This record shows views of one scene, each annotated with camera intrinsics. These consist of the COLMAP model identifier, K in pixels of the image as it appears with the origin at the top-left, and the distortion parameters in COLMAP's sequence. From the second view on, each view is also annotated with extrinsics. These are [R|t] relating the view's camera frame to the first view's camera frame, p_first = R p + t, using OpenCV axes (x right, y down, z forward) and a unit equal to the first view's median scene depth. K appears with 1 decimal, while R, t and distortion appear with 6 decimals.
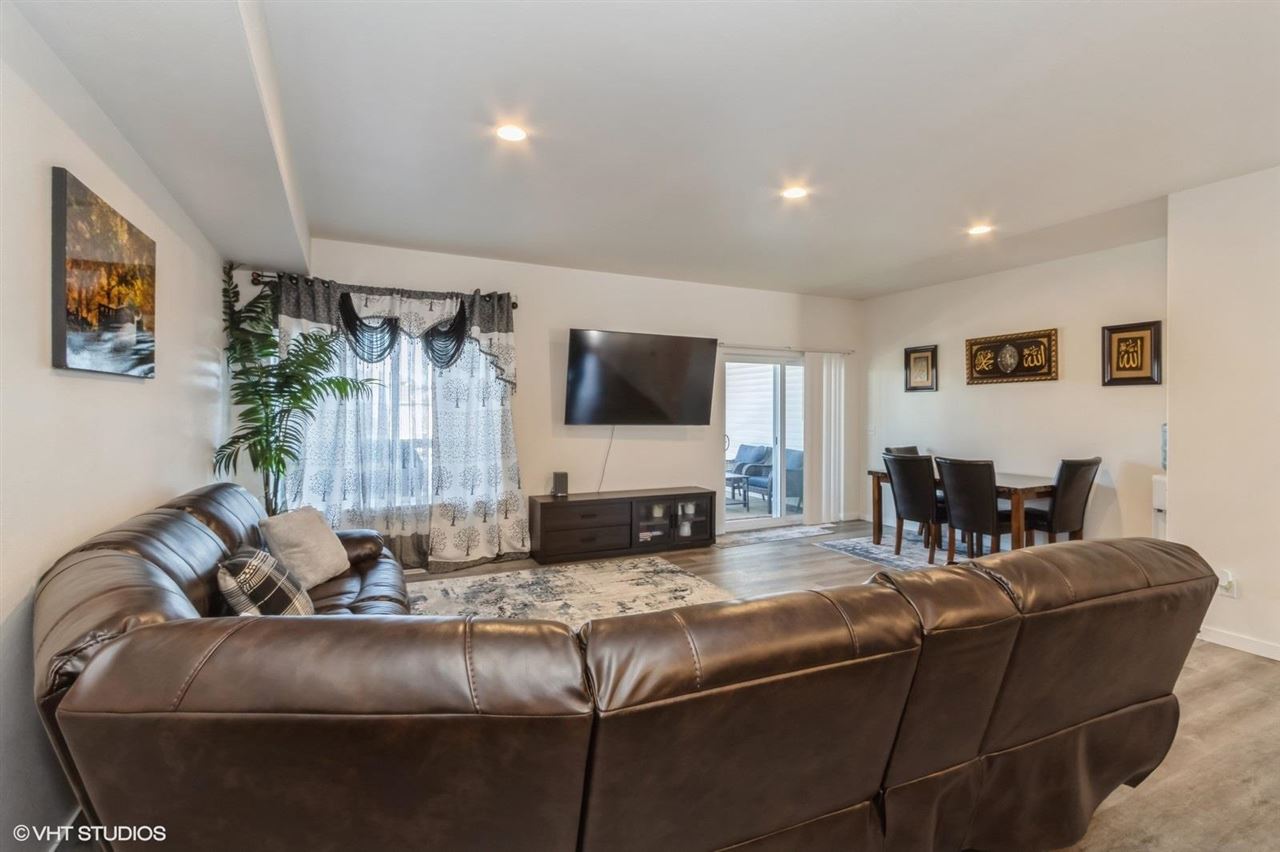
lens RADIAL K [[615.0, 0, 637.3], [0, 615.0, 416.9], [0, 0, 1]] dist [0.000253, 0.000772]
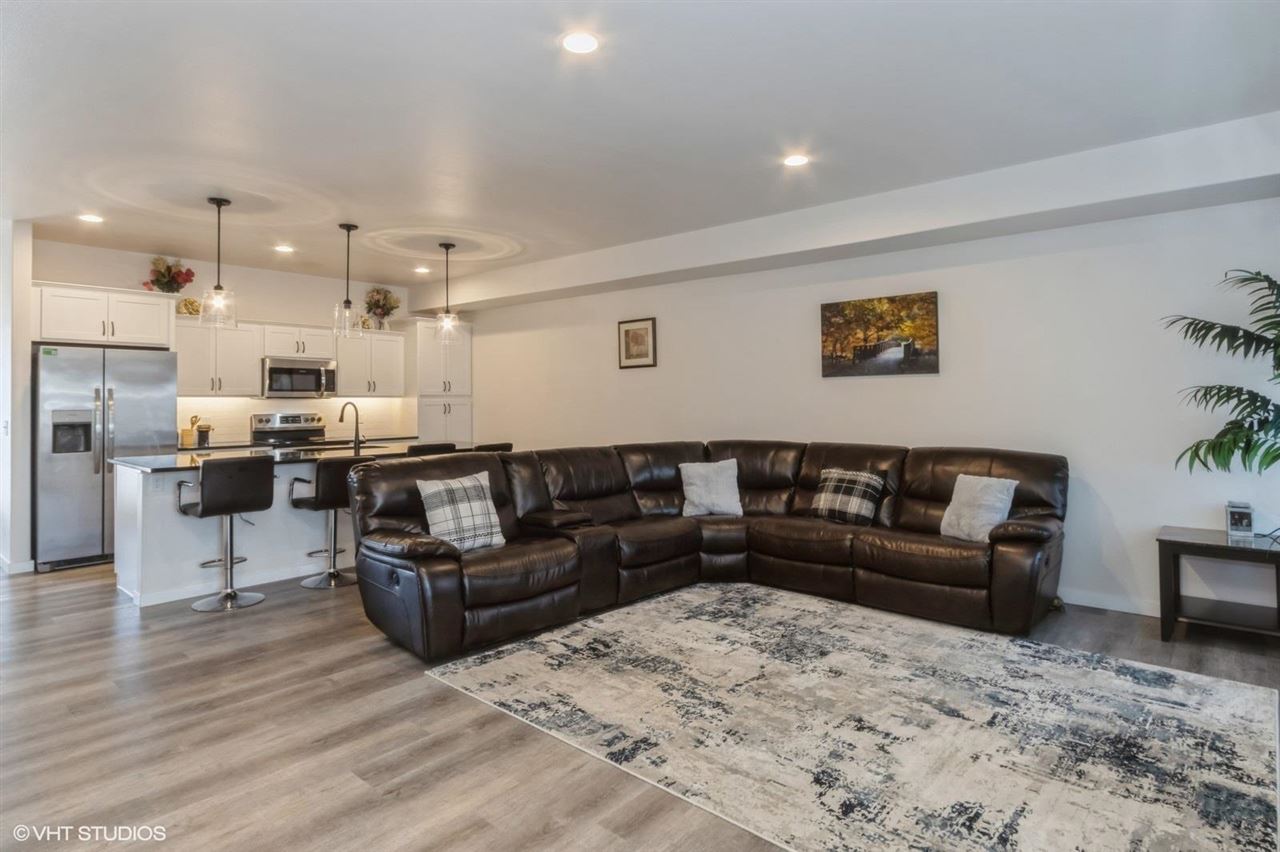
lens RADIAL K [[701.8, 0, 641.4], [0, 701.8, 423.6], [0, 0, 1]] dist [-0.000095, -0.000003]
pose [[-0.922254, 0.014701, -0.386306, 0.415551], [-0.004422, 0.998810, 0.048567, -0.006735], [0.386560, 0.046500, -0.921091, 1.470846]]
